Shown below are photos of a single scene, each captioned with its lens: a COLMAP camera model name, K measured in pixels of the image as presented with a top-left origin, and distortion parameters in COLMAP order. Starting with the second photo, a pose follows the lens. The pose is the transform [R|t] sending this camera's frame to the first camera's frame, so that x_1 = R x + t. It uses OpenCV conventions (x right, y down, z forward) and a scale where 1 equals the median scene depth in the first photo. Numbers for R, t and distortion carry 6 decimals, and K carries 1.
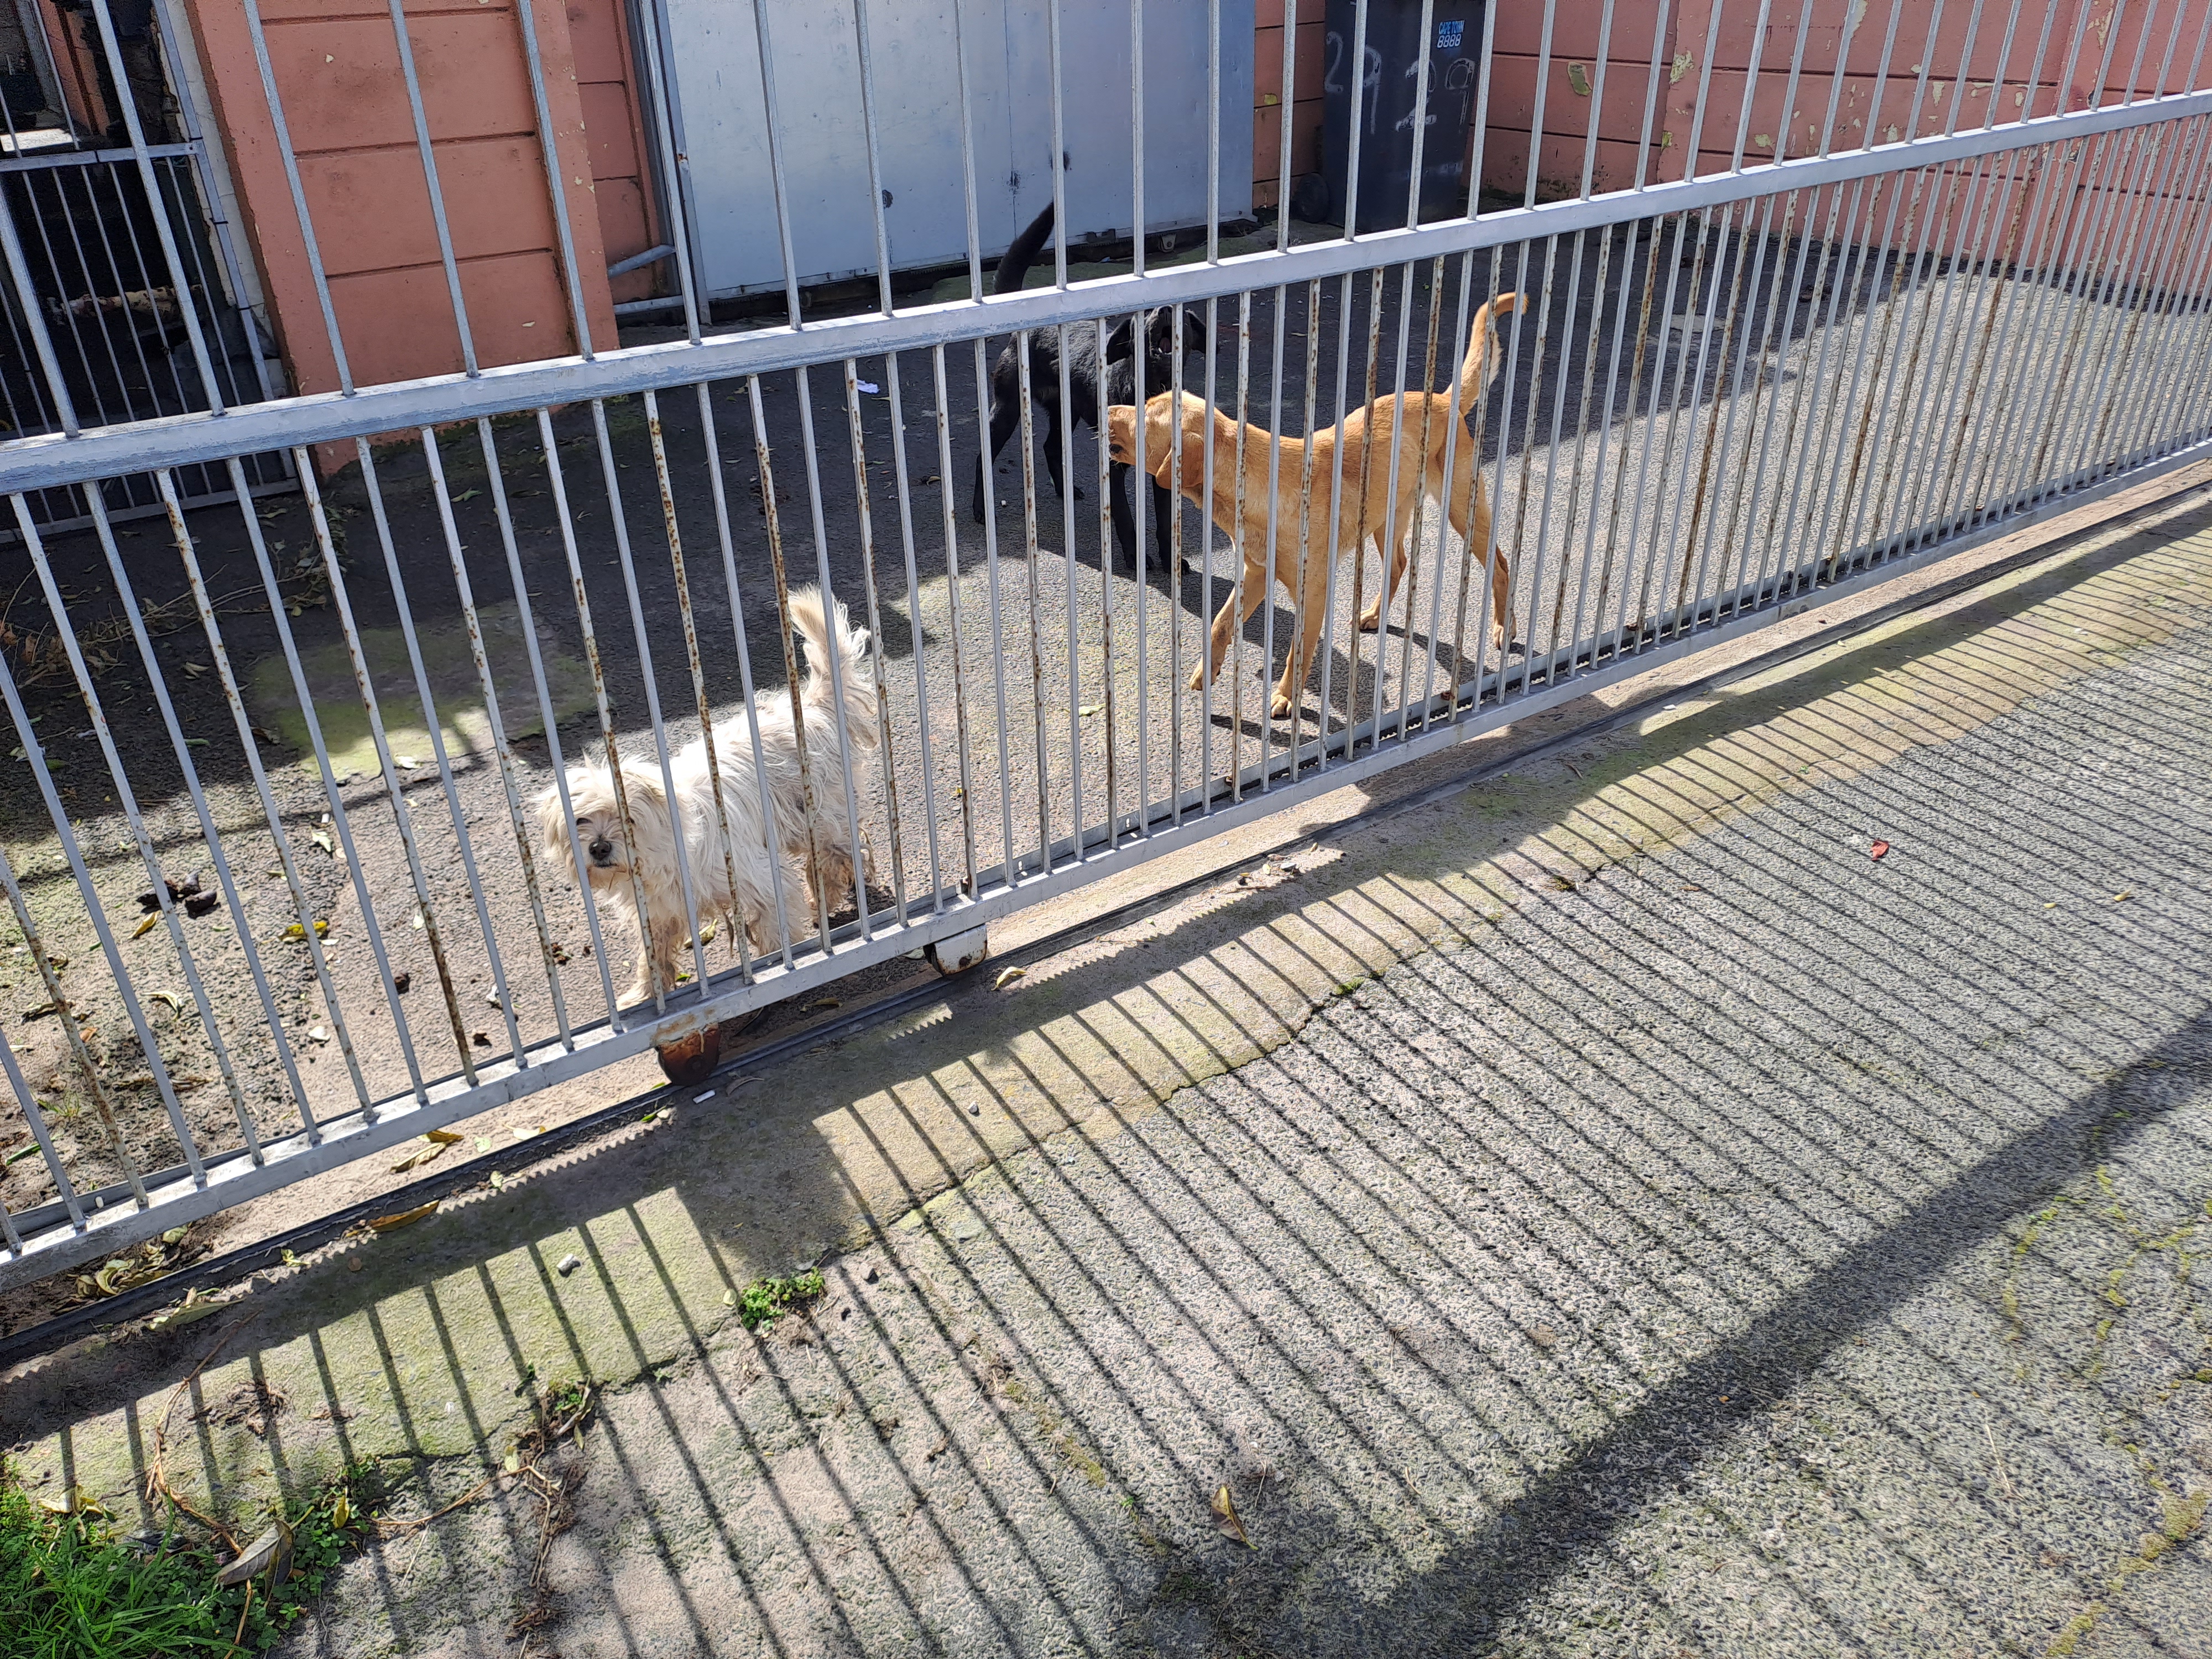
lens RADIAL K [[1659.2, 0, 1107.1], [0, 1659.2, 824.4], [0, 0, 1]] dist [0.052305, -0.059500]
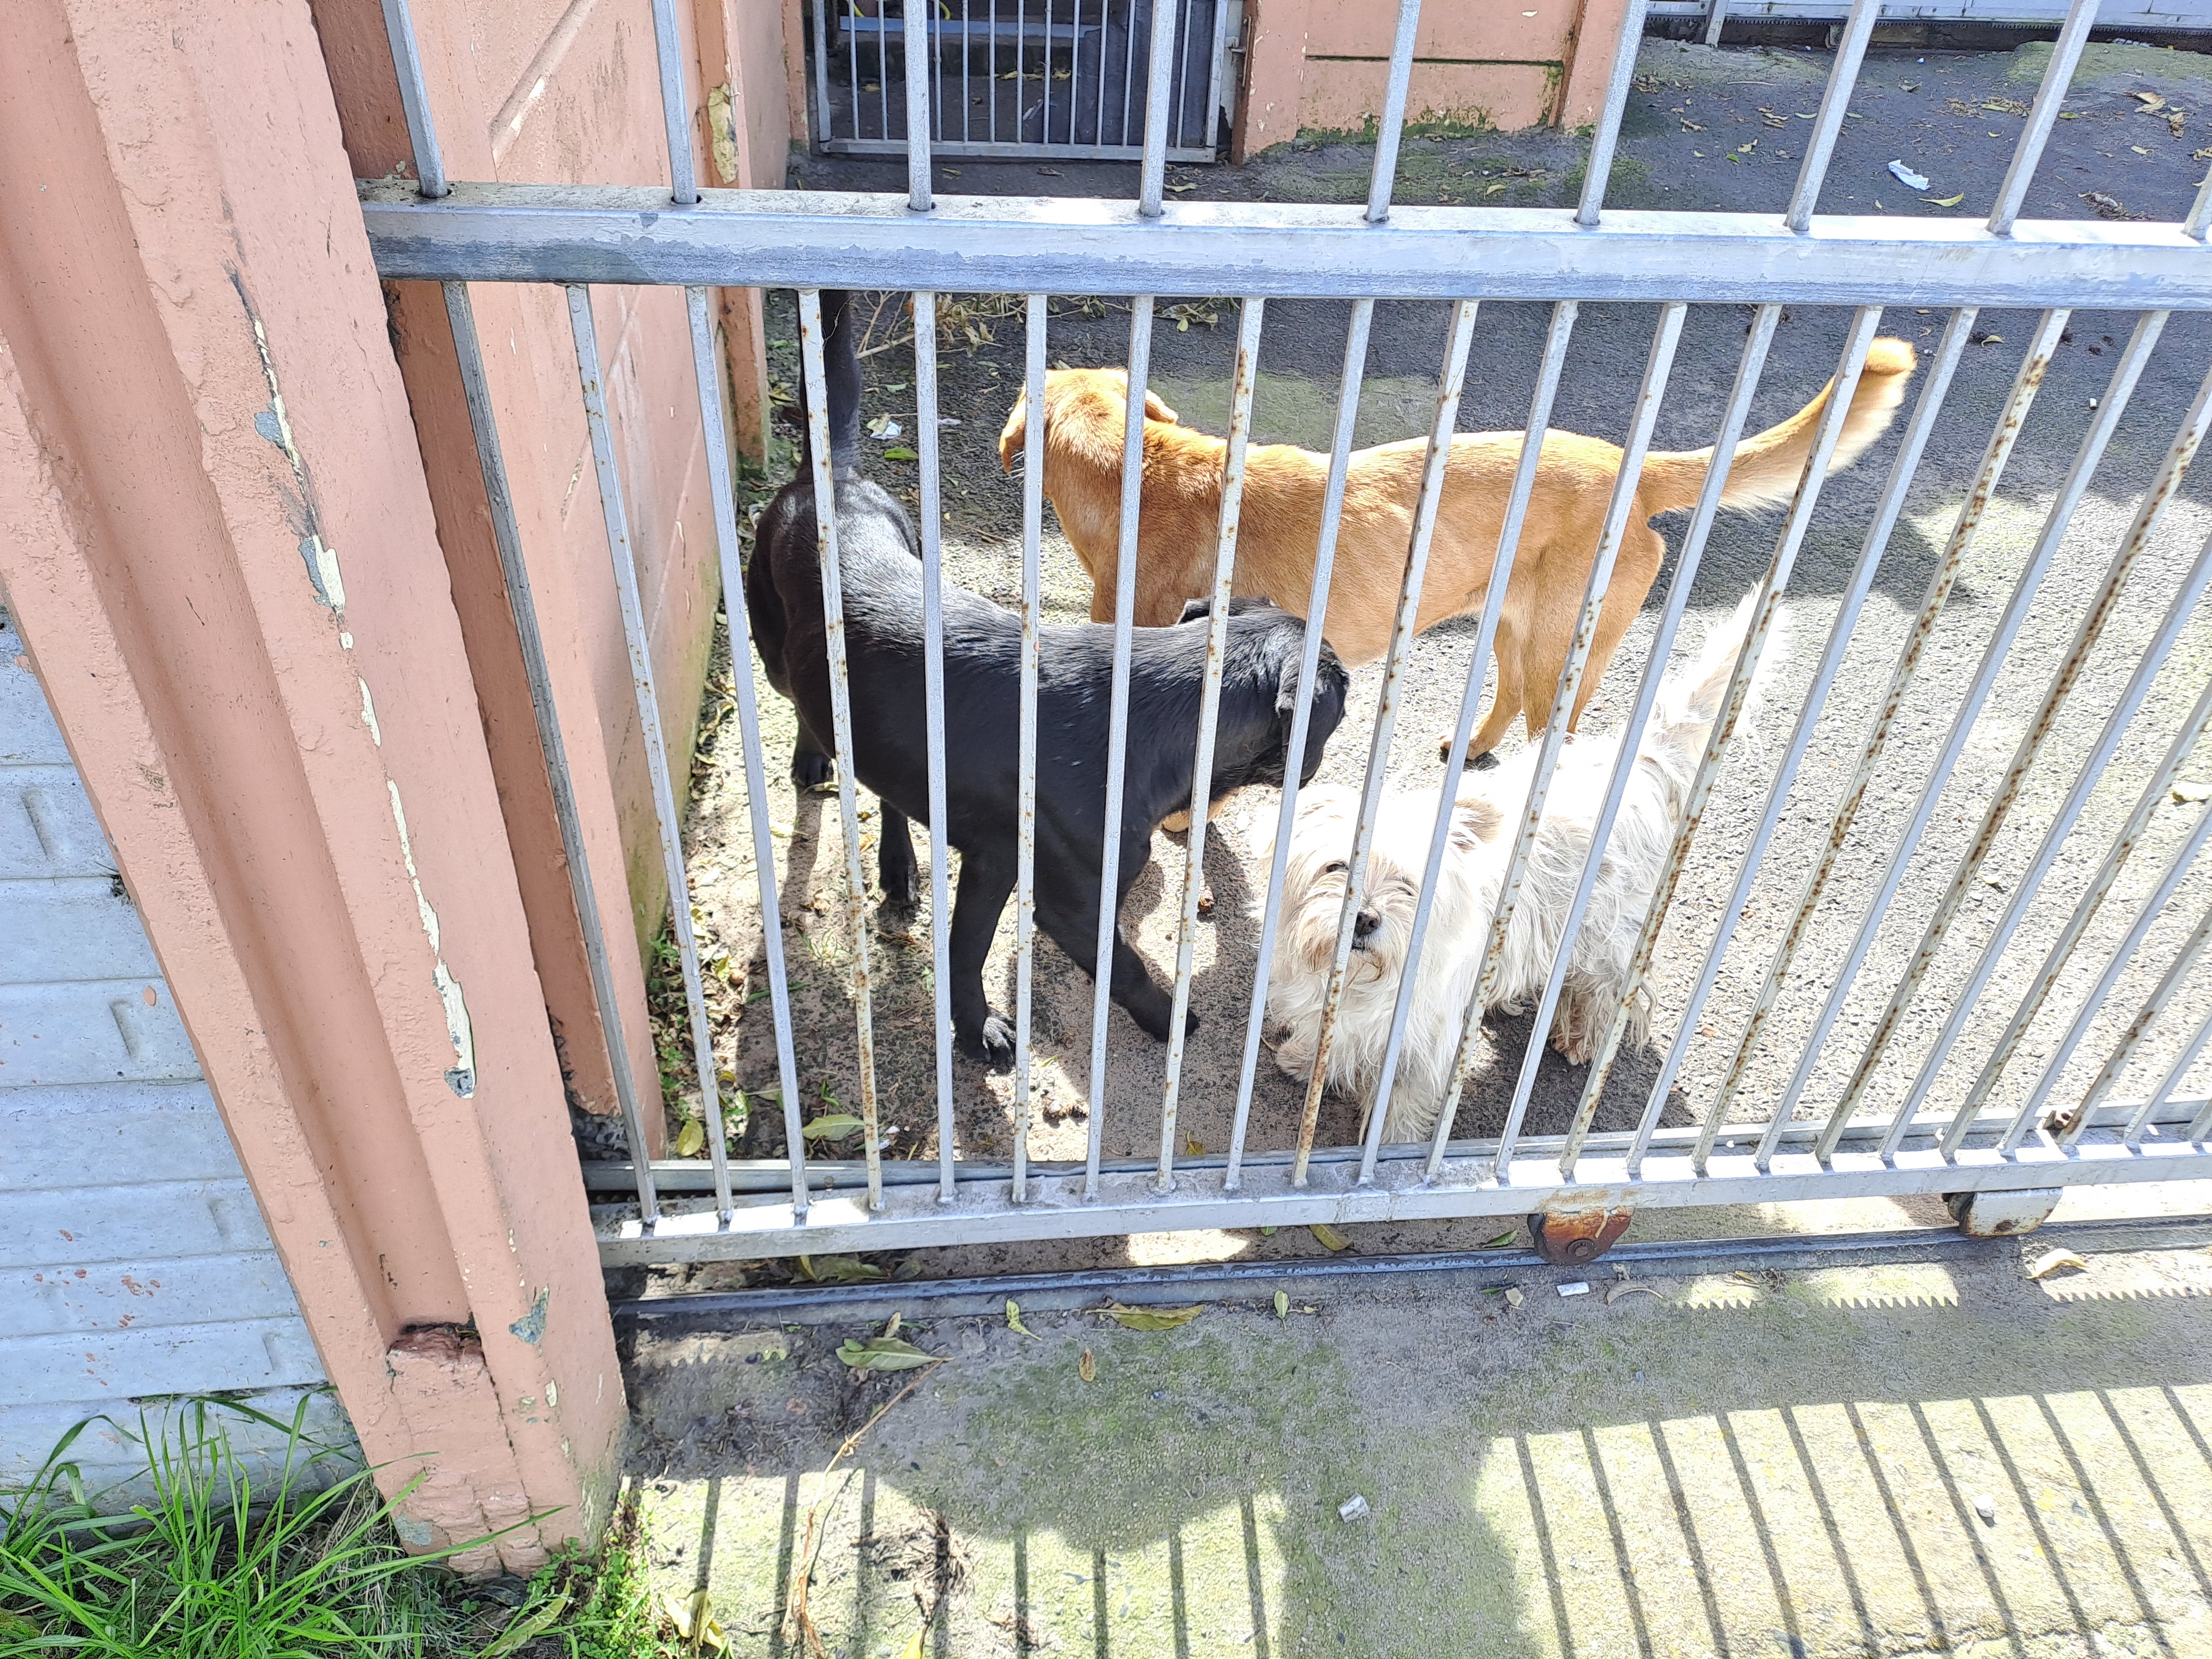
lens RADIAL K [[1659.2, 0, 1116.8], [0, 1659.2, 832.3], [0, 0, 1]] dist [0.052305, -0.059500]
pose [[0.875591, 0.352898, -0.329854, -0.256122], [-0.296271, 0.931663, 0.210306, -0.106873], [0.381530, -0.086415, 0.920308, 0.320837]]
